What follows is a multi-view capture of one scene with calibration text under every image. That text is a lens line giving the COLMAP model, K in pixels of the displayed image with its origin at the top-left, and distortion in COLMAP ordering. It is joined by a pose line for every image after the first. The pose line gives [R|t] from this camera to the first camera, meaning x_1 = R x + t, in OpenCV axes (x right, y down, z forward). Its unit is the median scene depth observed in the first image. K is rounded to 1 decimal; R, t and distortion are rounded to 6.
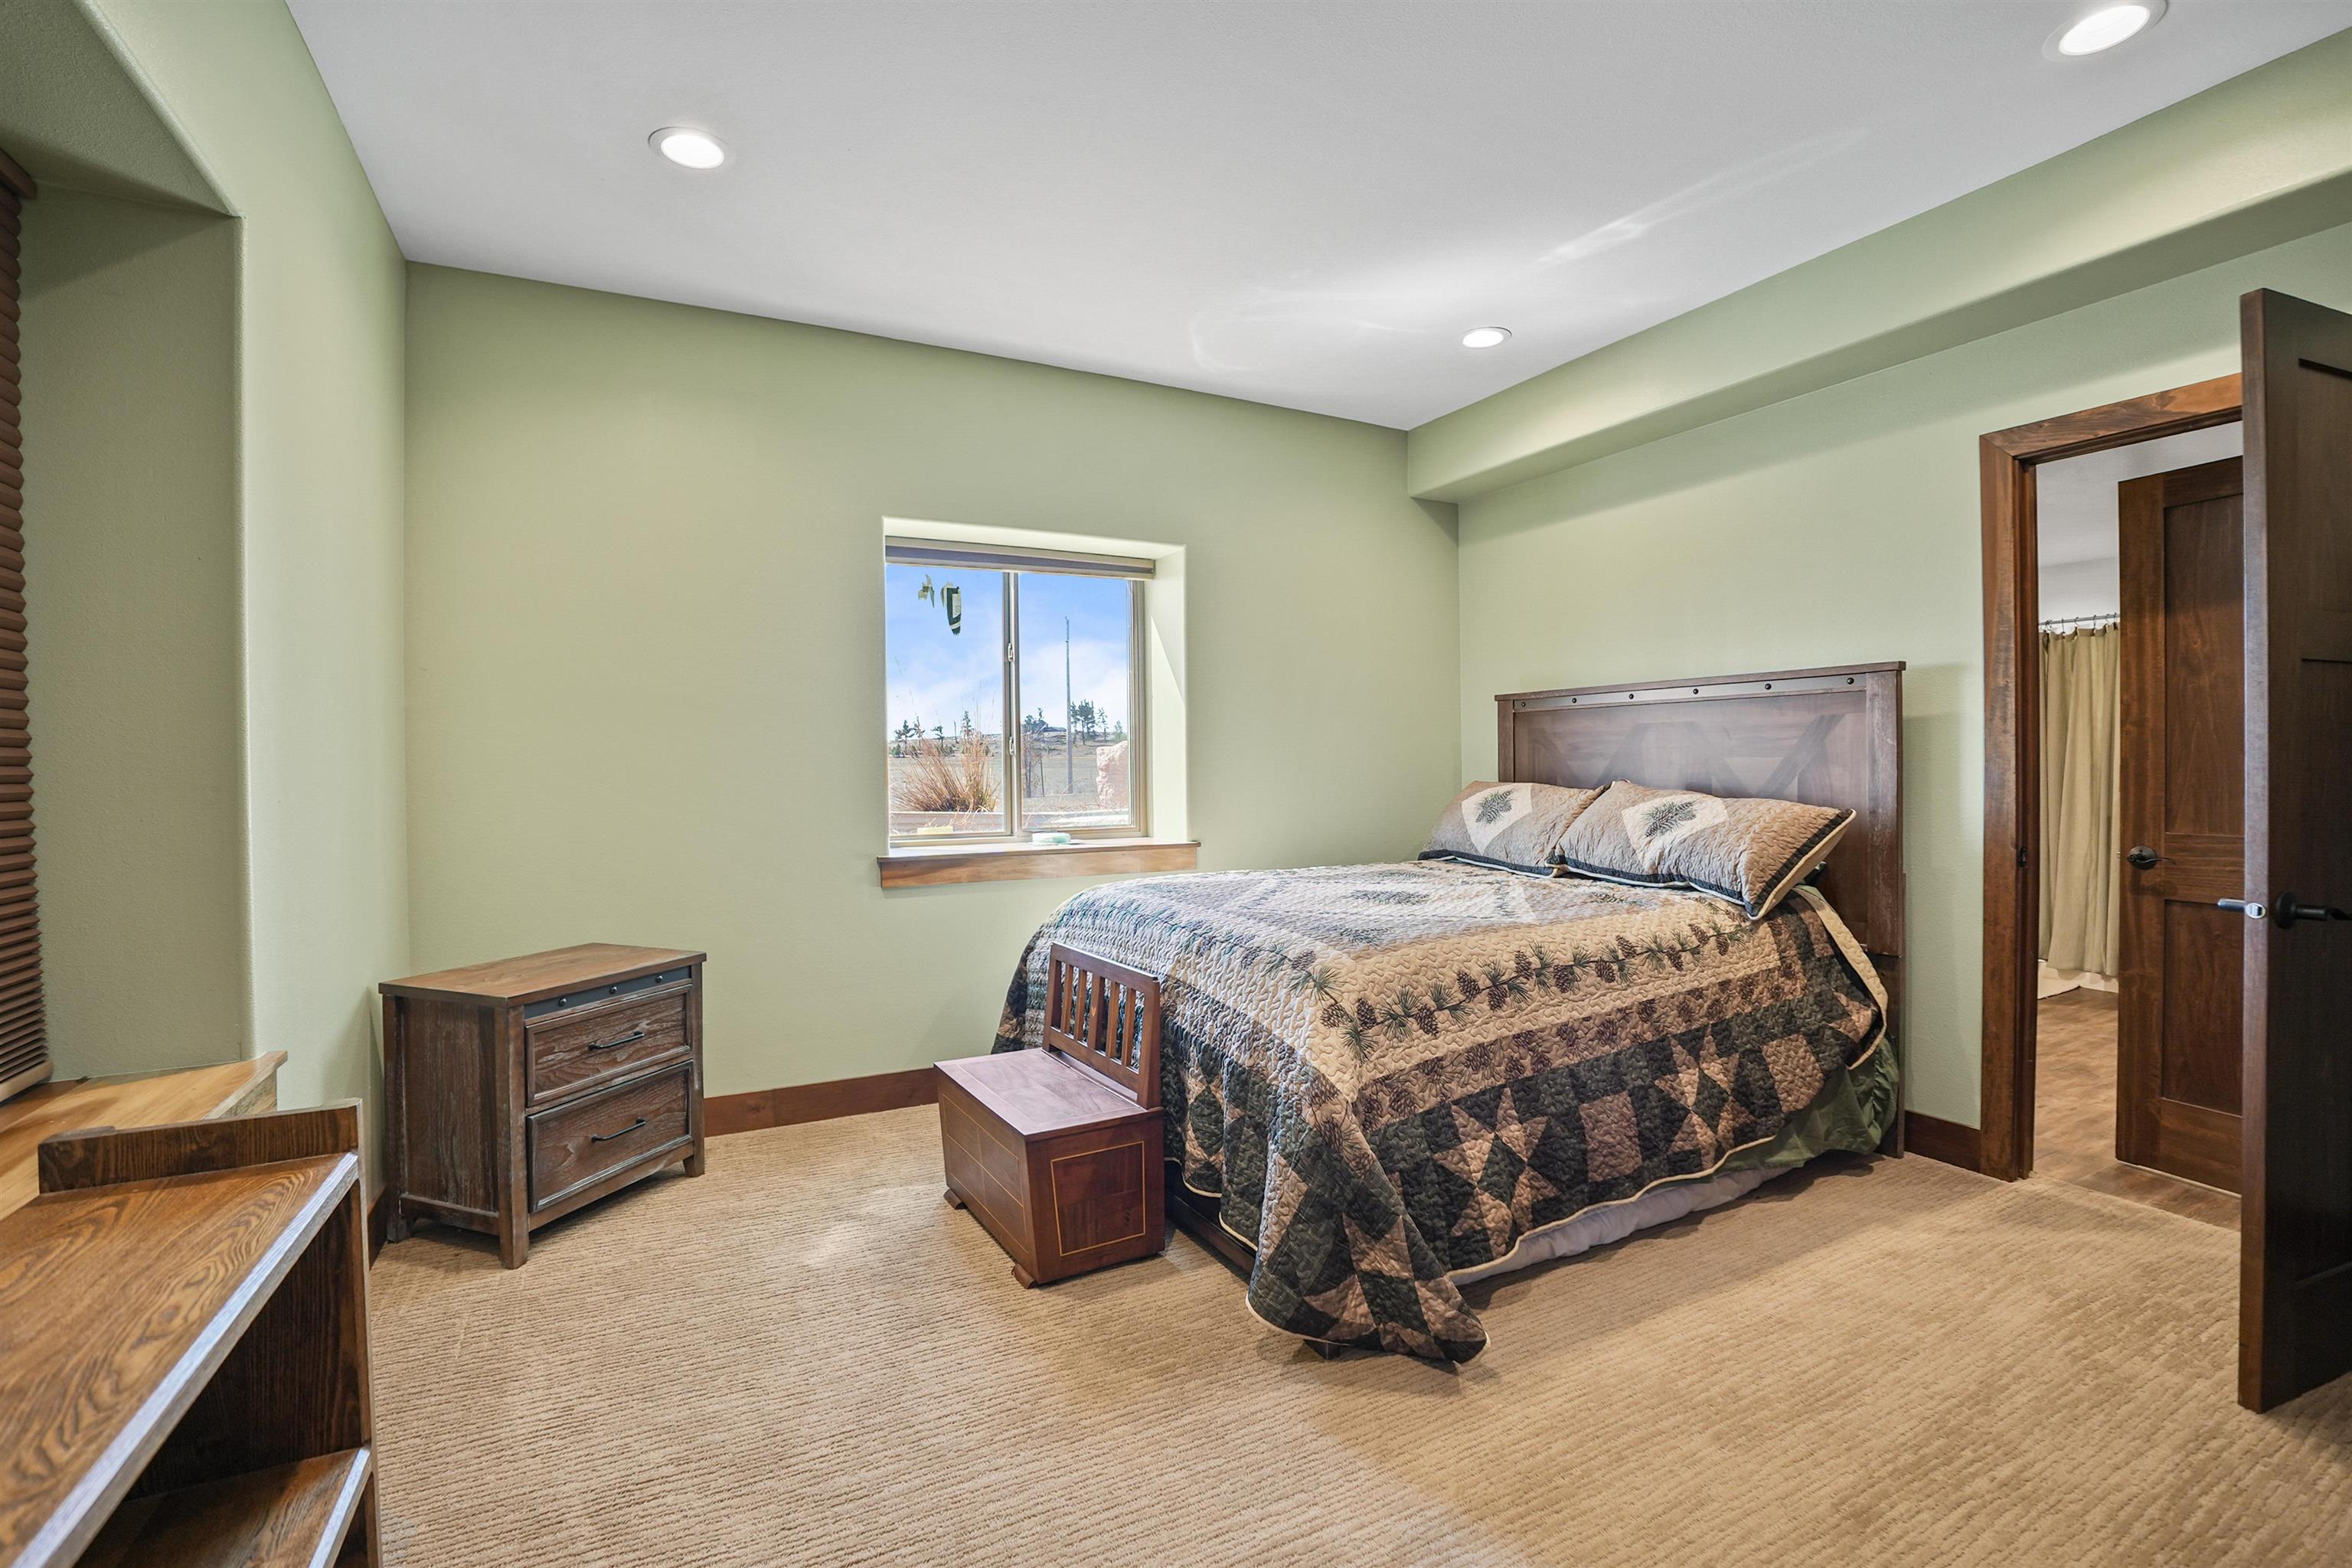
lens RADIAL K [[1028.9, 0, 1163.7], [0, 1028.9, 780.8], [0, 0, 1]] dist [-0.029505, 0.012797]
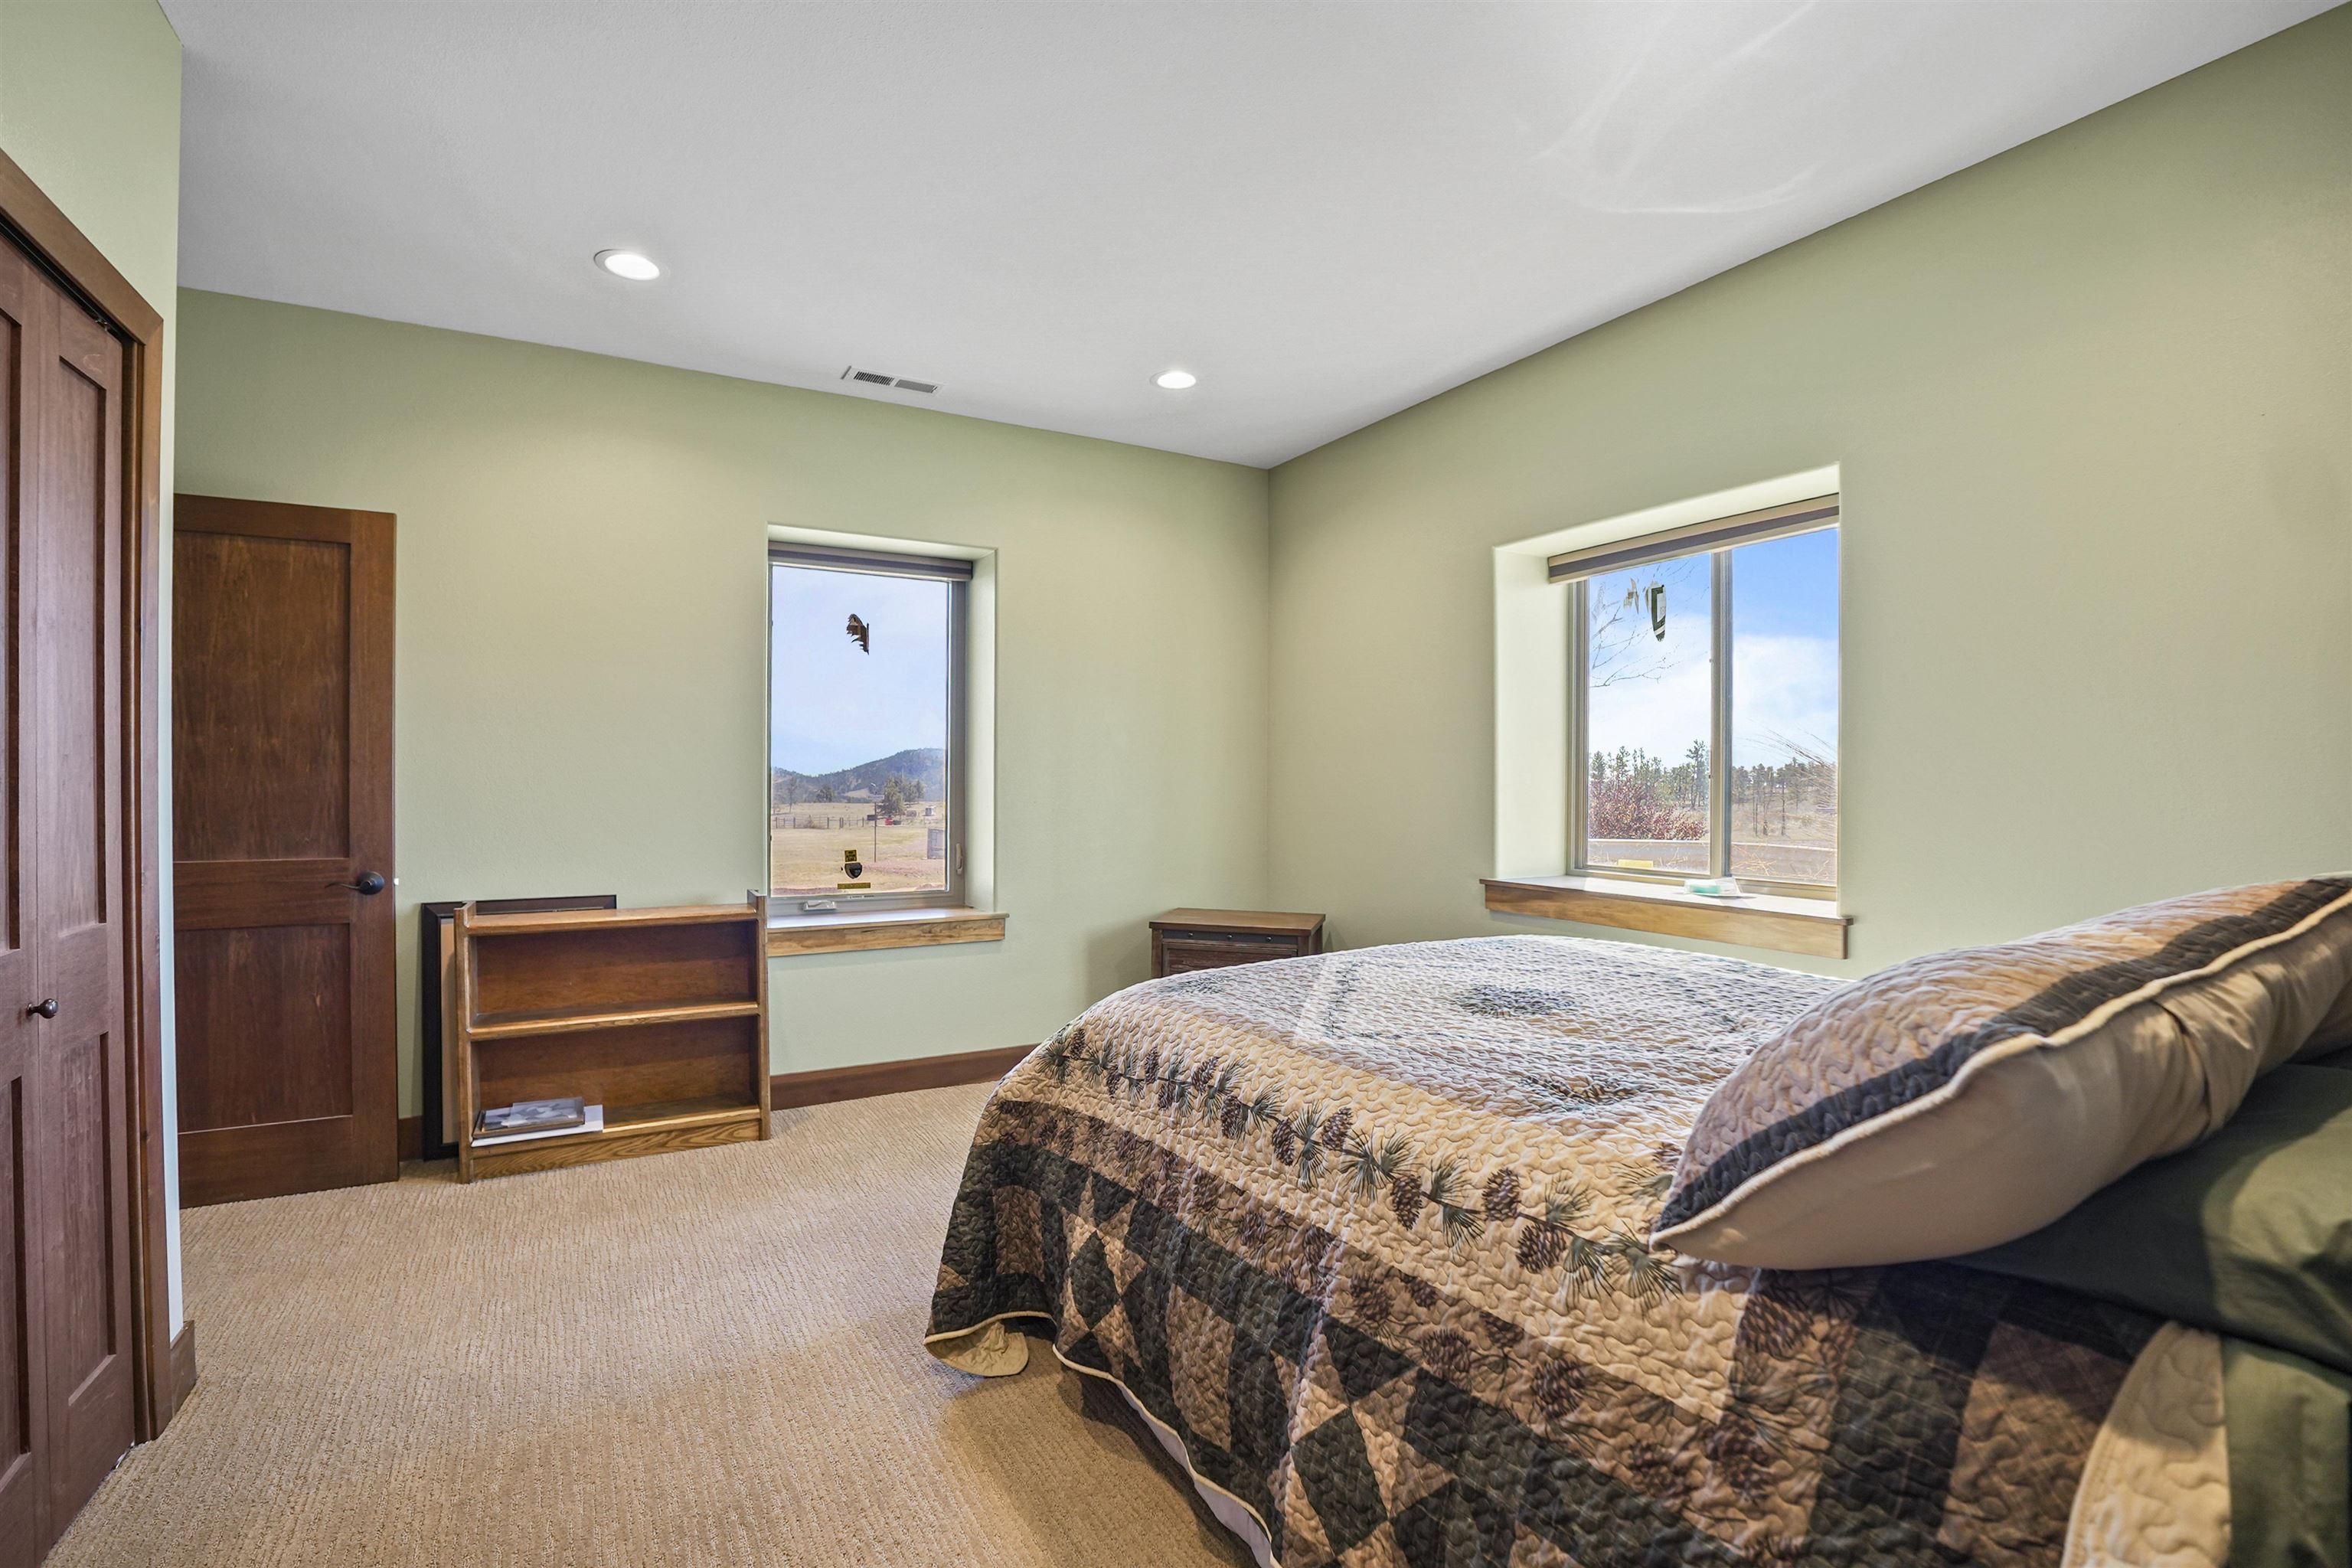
lens RADIAL K [[1028.9, 0, 1163.7], [0, 1028.9, 780.8], [0, 0, 1]] dist [-0.029505, 0.012797]
pose [[0.045740, 0.009971, -0.998904, 1.040593], [-0.018536, 0.999786, 0.009131, -0.039078], [0.998781, 0.018098, 0.045915, 0.883848]]
